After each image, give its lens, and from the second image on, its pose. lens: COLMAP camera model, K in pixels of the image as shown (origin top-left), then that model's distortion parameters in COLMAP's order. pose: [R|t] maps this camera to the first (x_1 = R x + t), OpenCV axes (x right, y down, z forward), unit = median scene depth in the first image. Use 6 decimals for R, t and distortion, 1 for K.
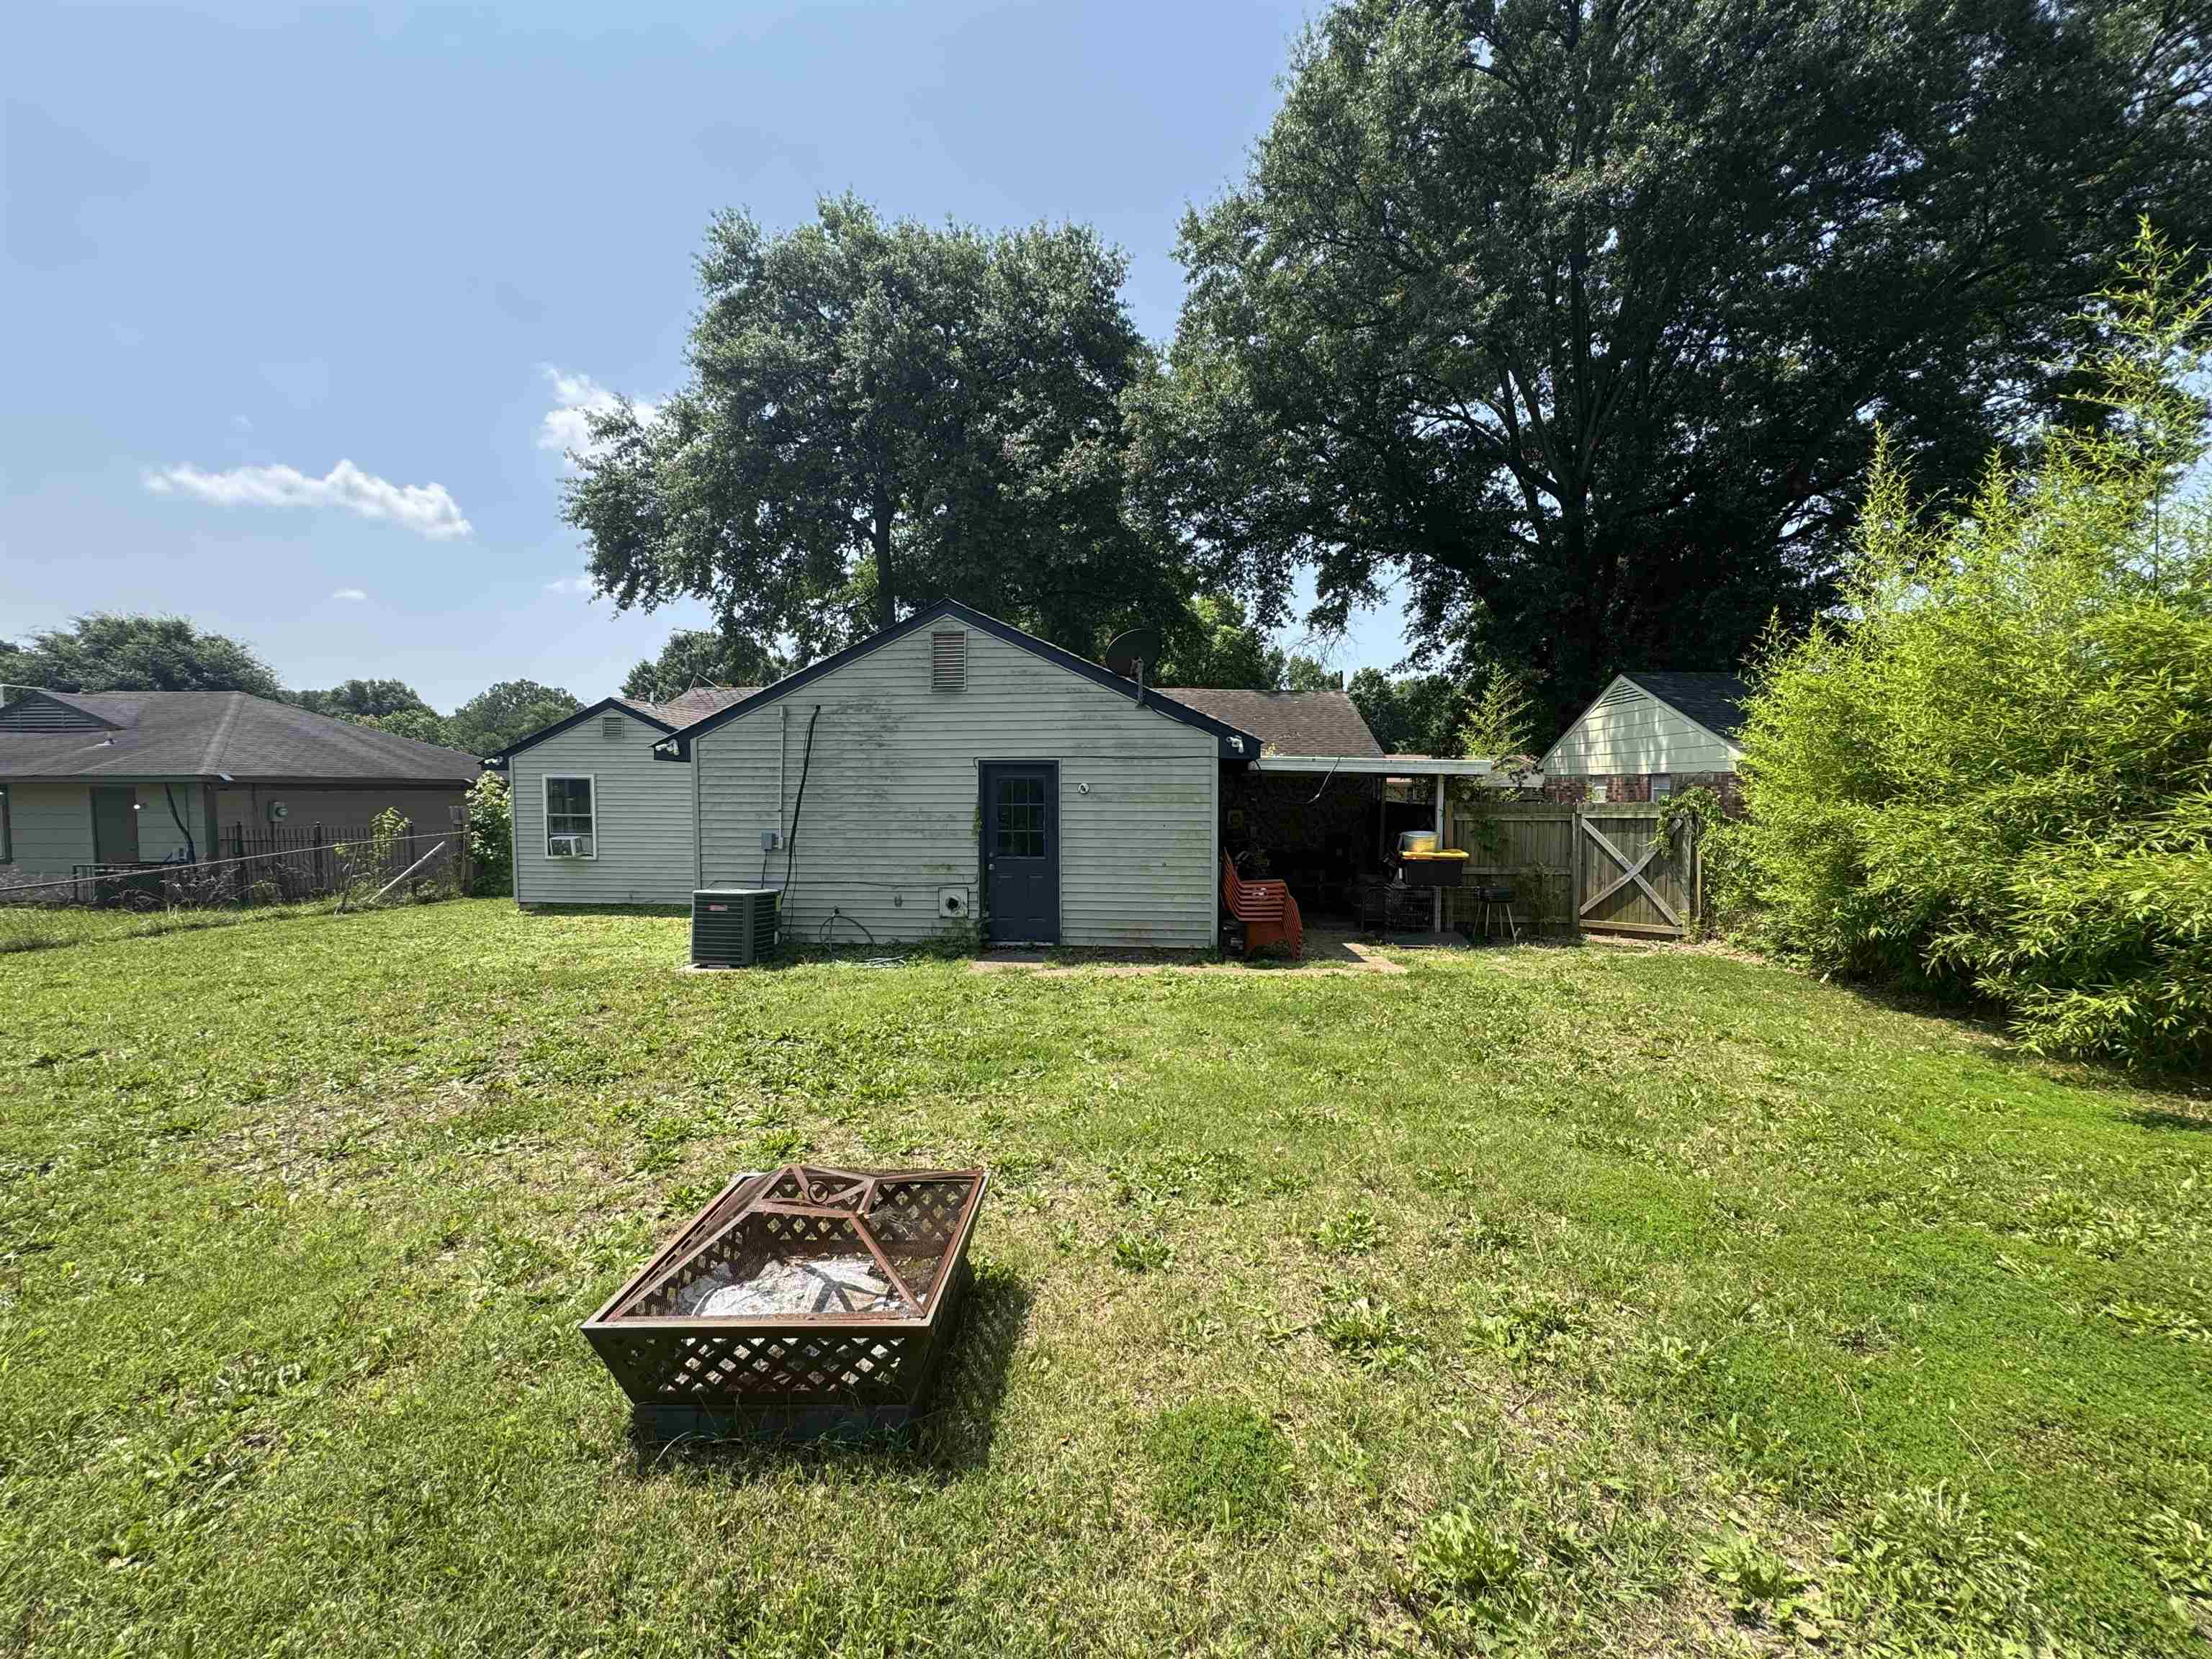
lens RADIAL K [[874.4, 0, 1106.0], [0, 874.4, 829.5], [0, 0, 1]] dist [0.001581, 0.000064]
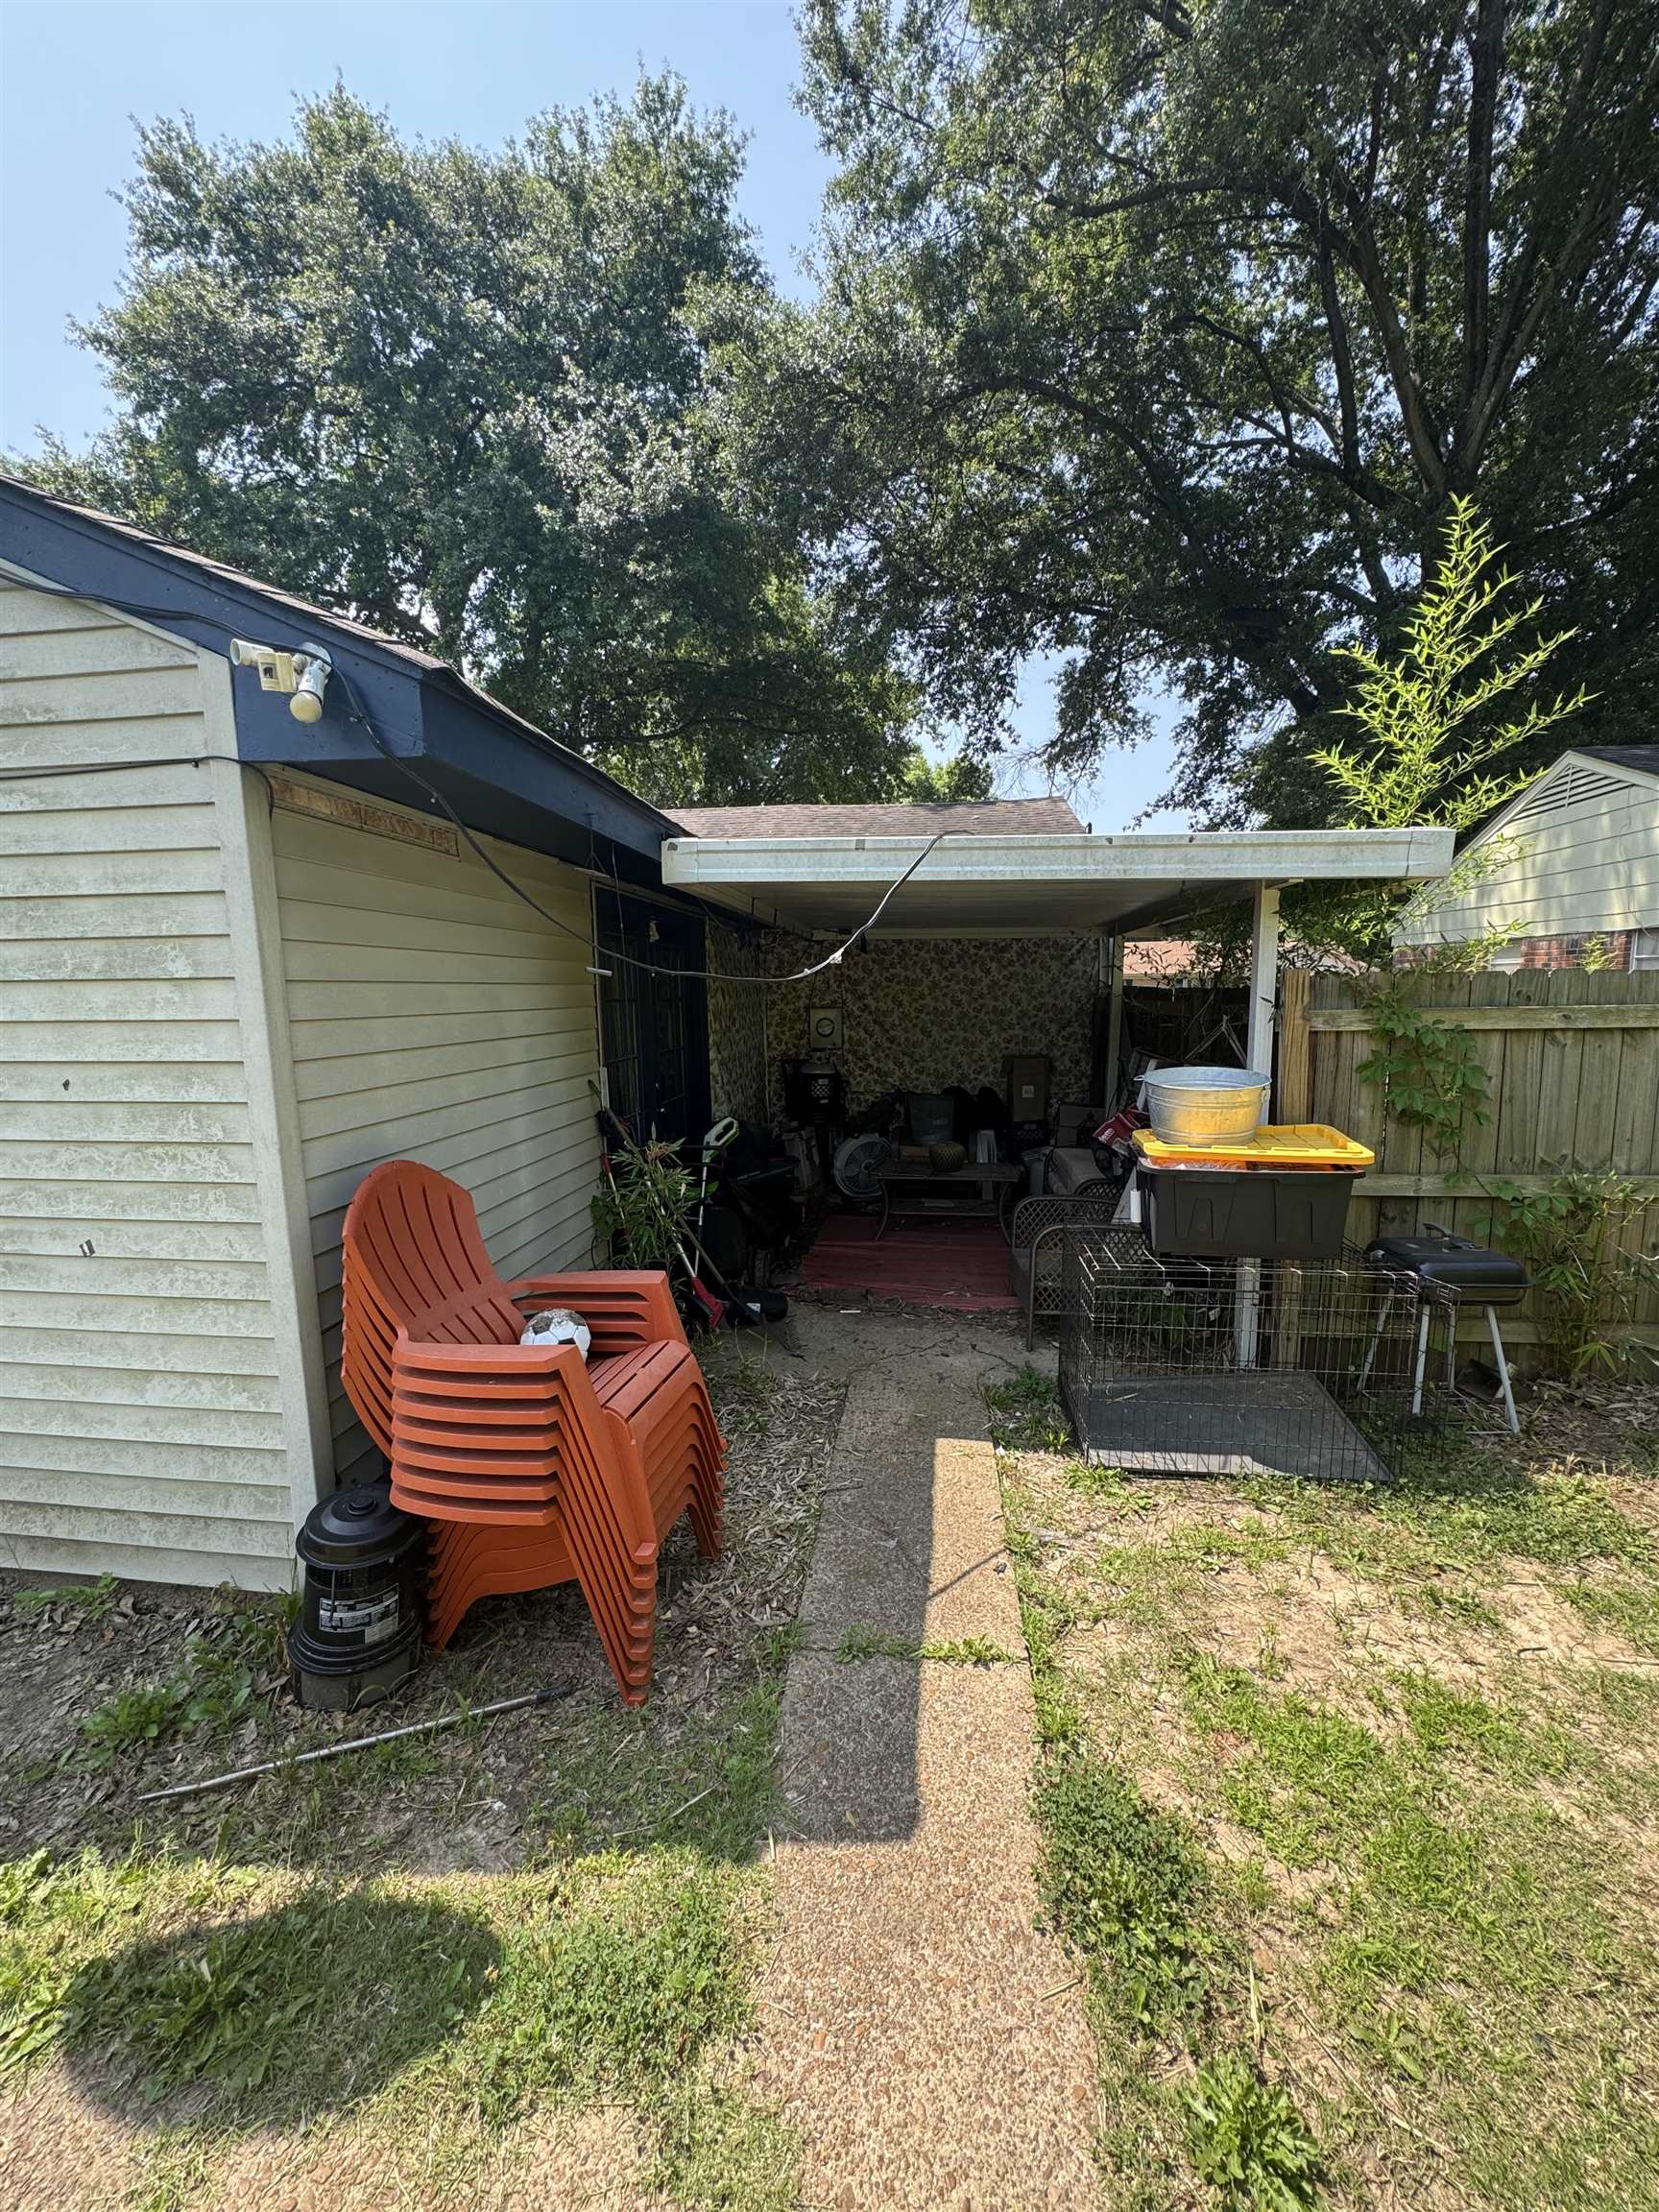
lens RADIAL K [[874.4, 0, 829.5], [0, 874.4, 1106.0], [0, 0, 1]] dist [0.001581, 0.000064]
pose [[0.998995, -0.010434, -0.043586, 0.115485], [0.014118, 0.996272, 0.085099, -0.006433], [0.042536, -0.085629, 0.995419, 0.327167]]
